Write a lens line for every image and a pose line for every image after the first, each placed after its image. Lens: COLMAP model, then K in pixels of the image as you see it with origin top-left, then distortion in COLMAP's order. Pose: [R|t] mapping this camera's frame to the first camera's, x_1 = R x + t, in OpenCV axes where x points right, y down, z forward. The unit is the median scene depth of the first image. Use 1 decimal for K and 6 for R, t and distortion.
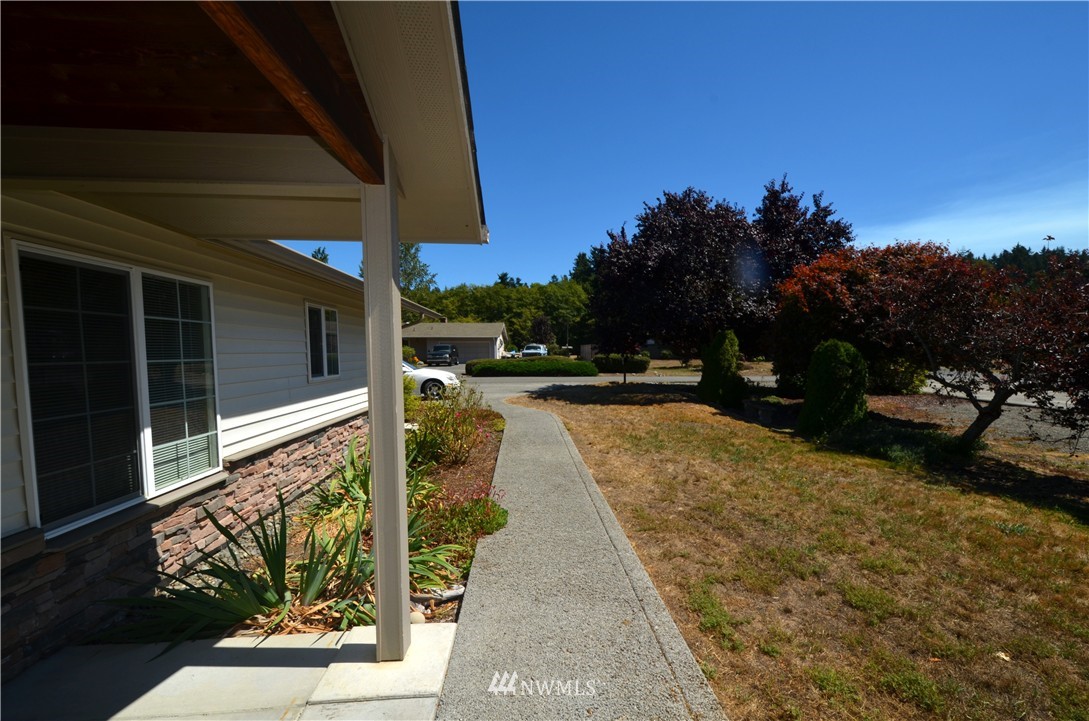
lens RADIAL K [[474.2, 0, 562.4], [0, 474.2, 386.6], [0, 0, 1]] dist [0.002641, -0.000614]
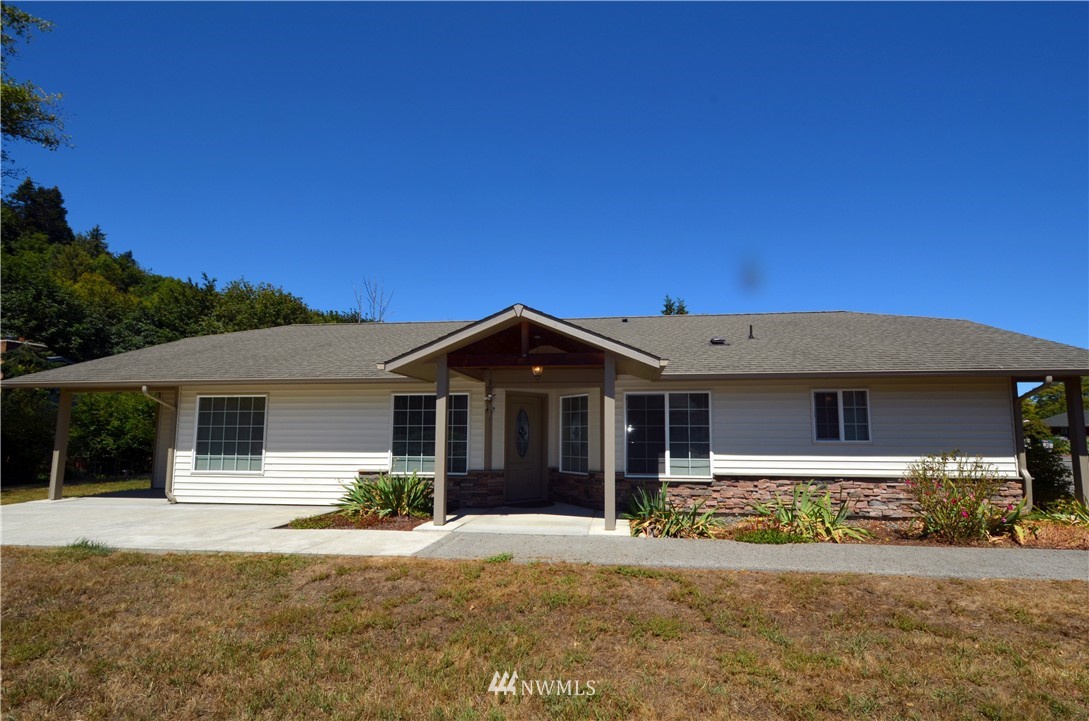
lens RADIAL K [[474.2, 0, 564.5], [0, 474.2, 387.0], [0, 0, 1]] dist [0.002641, -0.000614]
pose [[-0.213837, -0.095976, -0.972143, 0.358867], [-0.073123, 0.993943, -0.082044, -0.001308], [0.974129, 0.053542, -0.219559, 0.191219]]
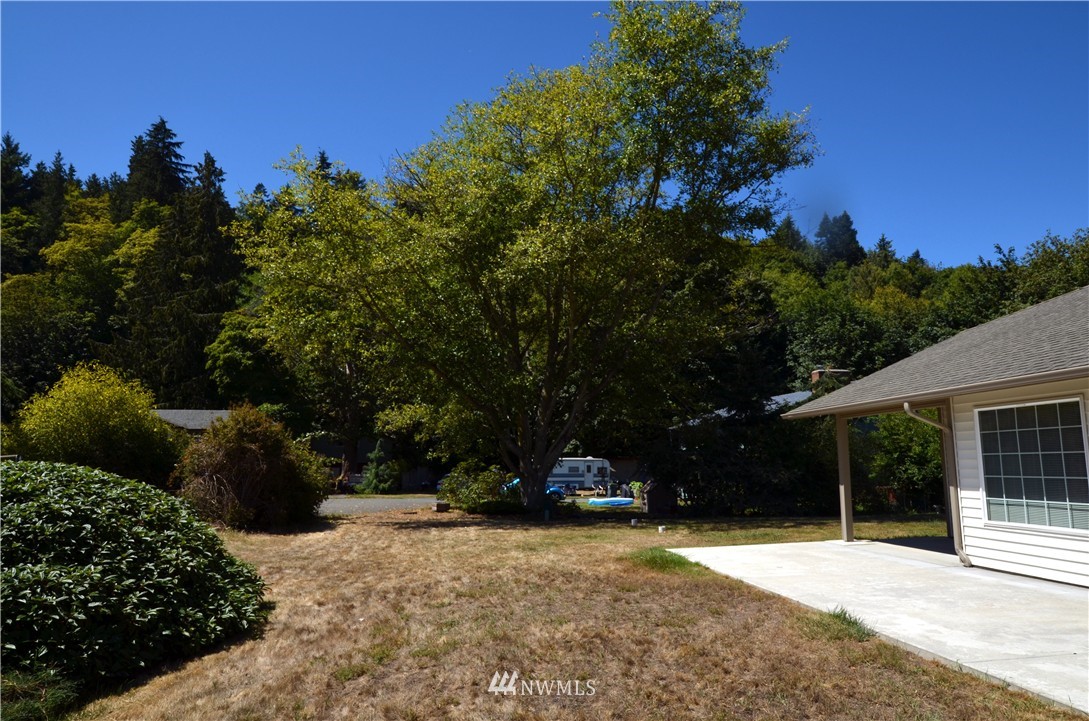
lens RADIAL K [[639.6, 0, 555.8], [0, 639.6, 391.1], [0, 0, 1]] dist [-0.002967, -0.002504]
pose [[-0.997862, 0.008368, -0.064817, 0.267360], [0.010969, 0.999144, -0.039881, -0.003346], [0.064428, -0.040506, -0.997100, 0.130899]]
